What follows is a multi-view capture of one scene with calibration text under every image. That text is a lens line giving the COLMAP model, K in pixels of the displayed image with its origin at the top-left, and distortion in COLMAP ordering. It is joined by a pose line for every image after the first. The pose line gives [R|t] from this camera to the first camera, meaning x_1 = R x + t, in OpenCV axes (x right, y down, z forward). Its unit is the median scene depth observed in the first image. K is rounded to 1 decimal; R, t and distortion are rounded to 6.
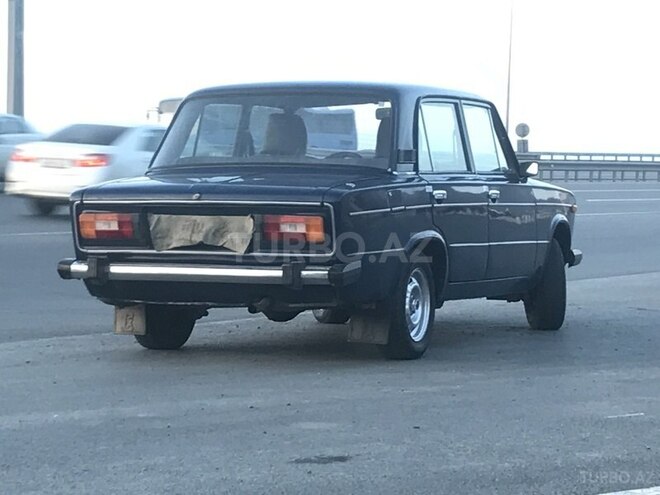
lens RADIAL K [[2159.1, 0, 330.0], [0, 2159.1, 247.5], [0, 0, 1]] dist [0.026500, 0.554592]
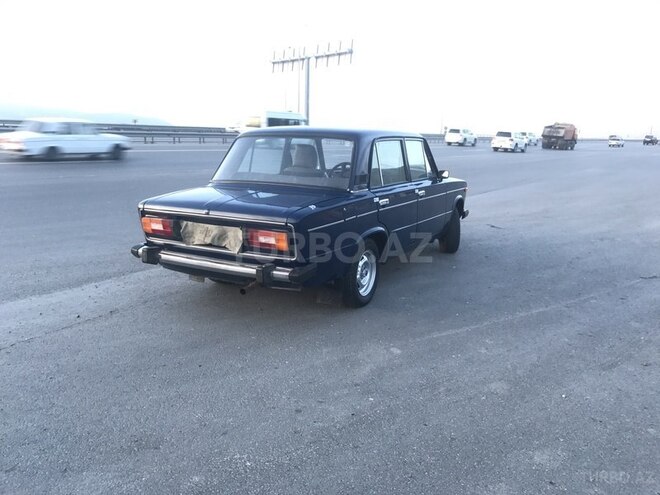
lens RADIAL K [[546.9, 0, 331.6], [0, 546.9, 259.1], [0, 0, 1]] dist [0.025679, -0.013904]
pose [[0.993372, 0.037978, -0.108485, 0.061364], [-0.017260, 0.982422, 0.185876, -0.061173], [0.113637, -0.182772, 0.976566, 0.631593]]
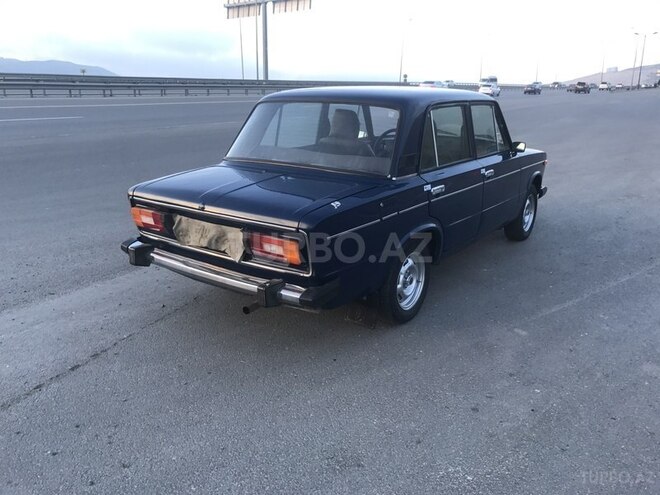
lens RADIAL K [[549.8, 0, 330.0], [0, 549.8, 247.5], [0, 0, 1]] dist [0.008928, 0.017150]
pose [[0.972230, 0.077227, -0.220920, 0.066950], [-0.019431, 0.967363, 0.252647, -0.075321], [0.233221, -0.241338, 0.942000, 0.725223]]
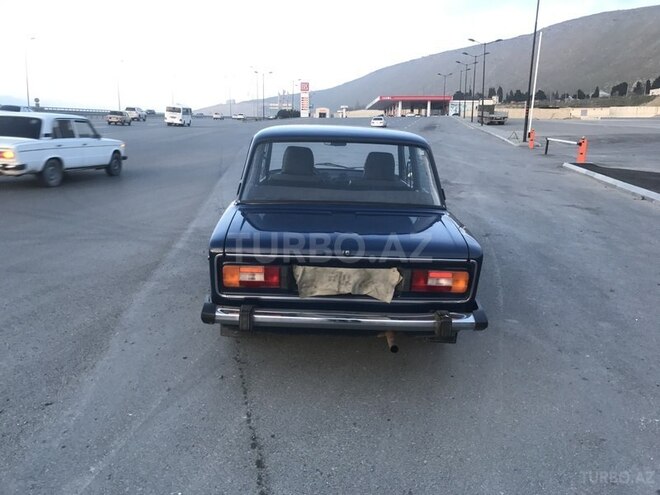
lens RADIAL K [[549.8, 0, 330.0], [0, 549.8, 247.5], [0, 0, 1]] dist [0.008928, 0.017150]
pose [[0.917745, -0.059438, 0.392697, -0.173221], [-0.019783, 0.980670, 0.194665, -0.077719], [-0.396677, -0.186421, 0.898830, 0.741403]]
